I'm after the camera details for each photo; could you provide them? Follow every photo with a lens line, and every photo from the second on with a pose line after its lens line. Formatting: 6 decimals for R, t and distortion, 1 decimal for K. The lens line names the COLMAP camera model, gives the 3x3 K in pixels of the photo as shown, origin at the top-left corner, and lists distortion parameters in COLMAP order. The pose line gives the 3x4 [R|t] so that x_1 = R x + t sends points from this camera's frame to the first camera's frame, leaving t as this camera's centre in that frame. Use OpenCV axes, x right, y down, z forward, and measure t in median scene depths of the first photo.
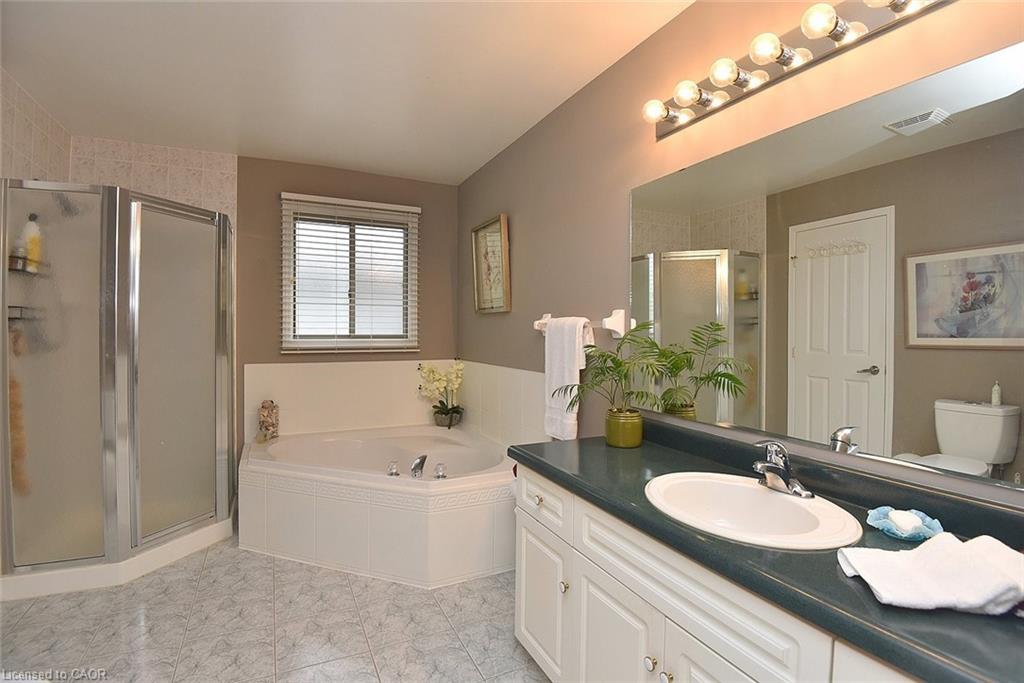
lens RADIAL K [[480.1, 0, 515.7], [0, 480.1, 341.3], [0, 0, 1]] dist [-0.021203, -0.012443]
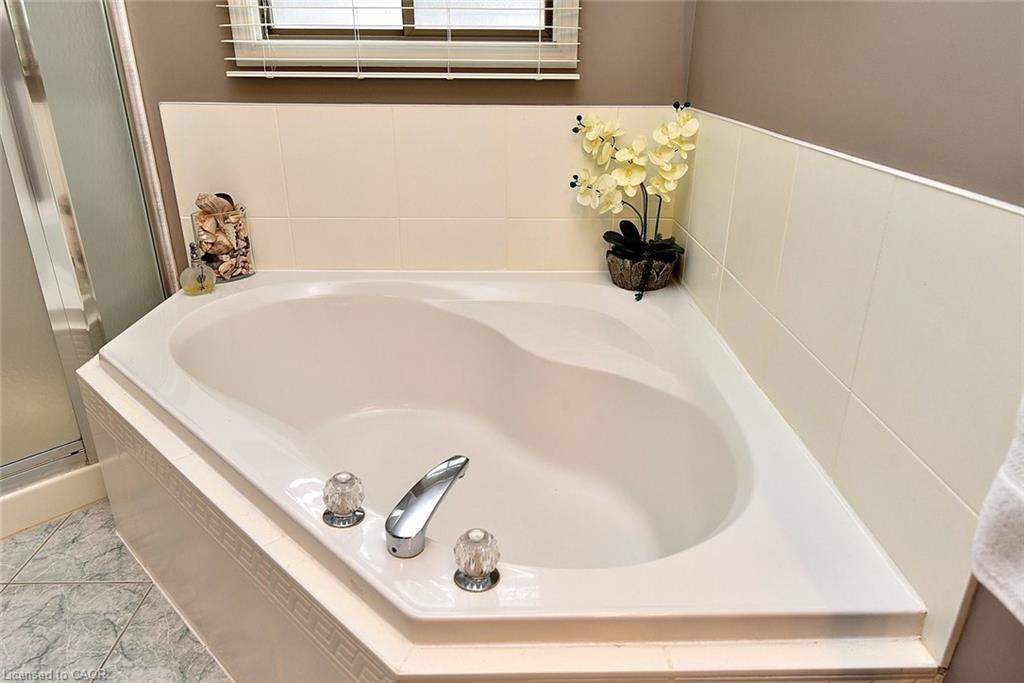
lens RADIAL K [[680.6, 0, 514.1], [0, 680.6, 347.3], [0, 0, 1]] dist [0.007460, 0.000502]
pose [[0.900276, 0.182983, -0.394994, -0.005145], [-0.012287, 0.917685, 0.397119, 0.002384], [0.435146, -0.352663, 0.828418, 0.482210]]
